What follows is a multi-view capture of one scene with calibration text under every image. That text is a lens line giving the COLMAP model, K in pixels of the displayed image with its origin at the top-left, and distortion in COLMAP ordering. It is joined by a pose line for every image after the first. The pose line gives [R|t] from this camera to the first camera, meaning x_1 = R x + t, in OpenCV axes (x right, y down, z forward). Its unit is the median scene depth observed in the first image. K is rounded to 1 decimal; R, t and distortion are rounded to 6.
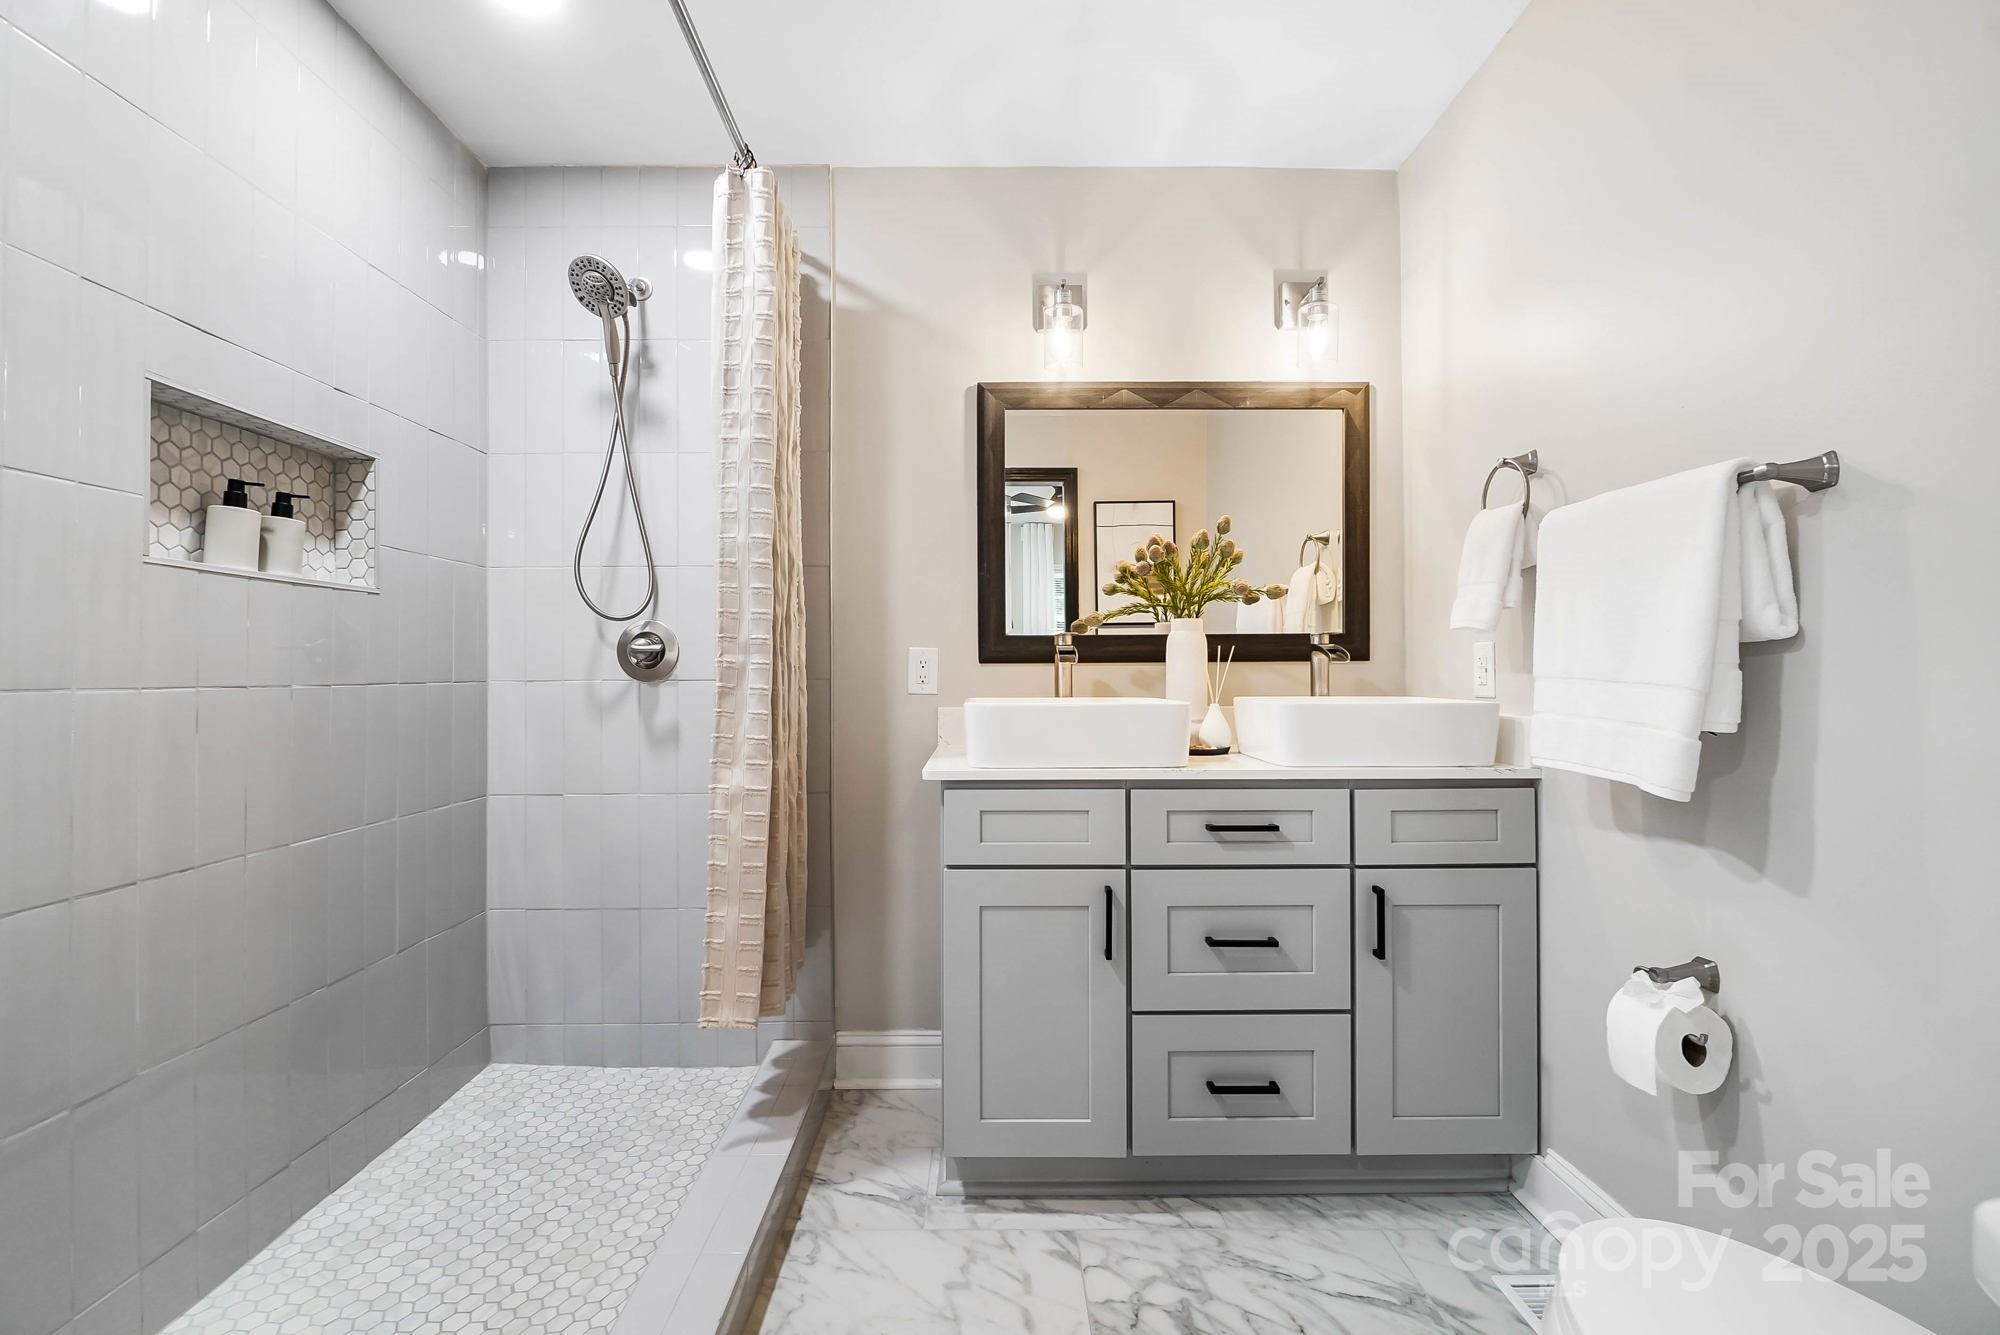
lens RADIAL K [[864.0, 0, 995.9], [0, 864.0, 667.2], [0, 0, 1]] dist [-0.017807, 0.000497]
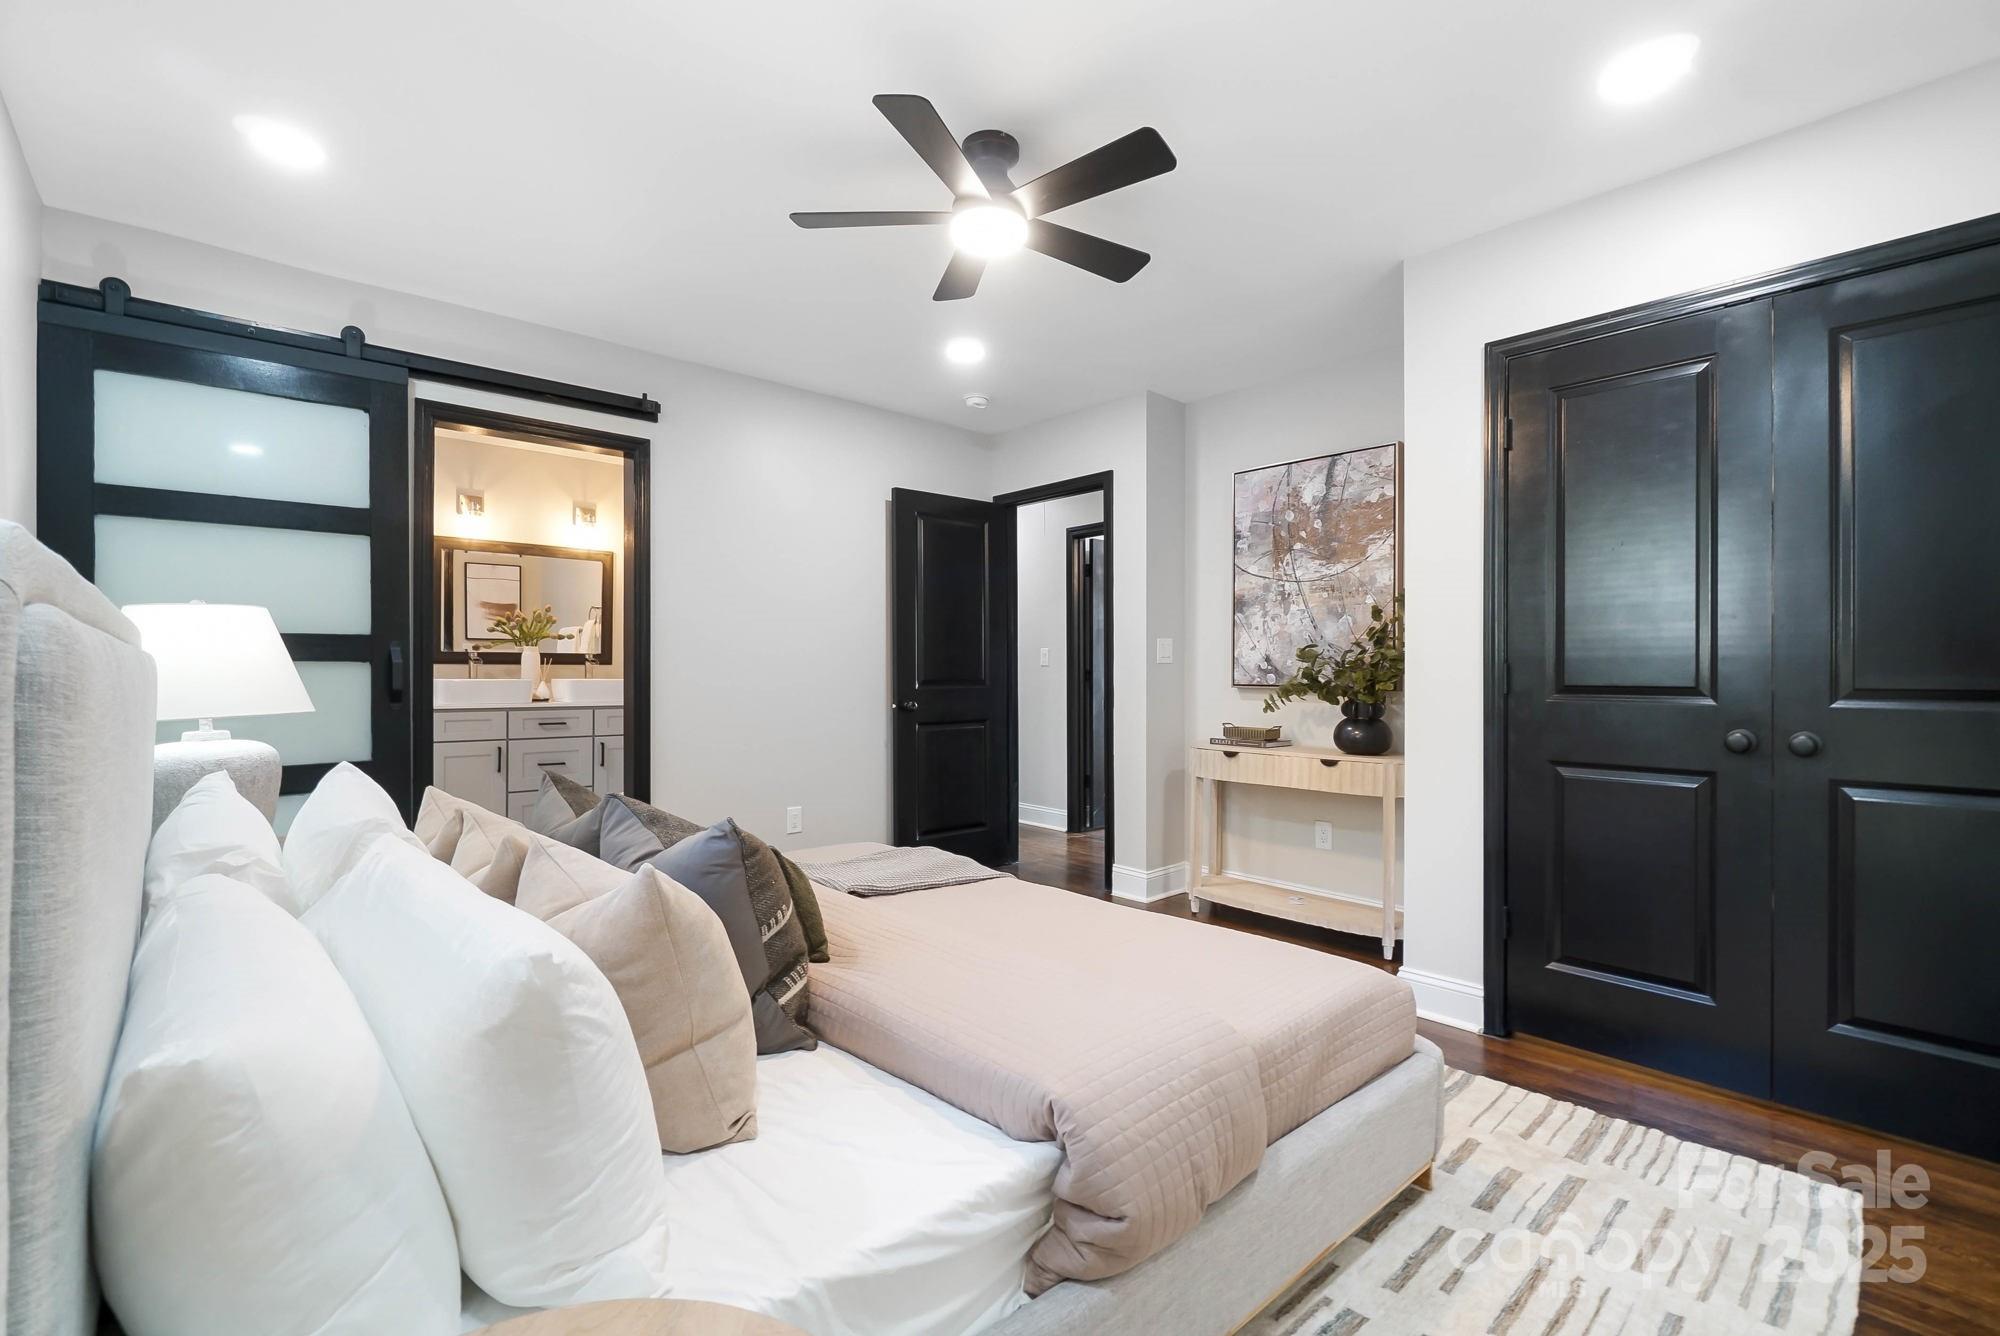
lens RADIAL K [[864.0, 0, 995.9], [0, 864.0, 667.7], [0, 0, 1]] dist [-0.017807, 0.000497]
pose [[0.748380, 0.010452, 0.663188, -0.399667], [-0.012659, 0.999919, -0.001473, -0.009756], [-0.663150, -0.007293, 0.748451, -1.663661]]
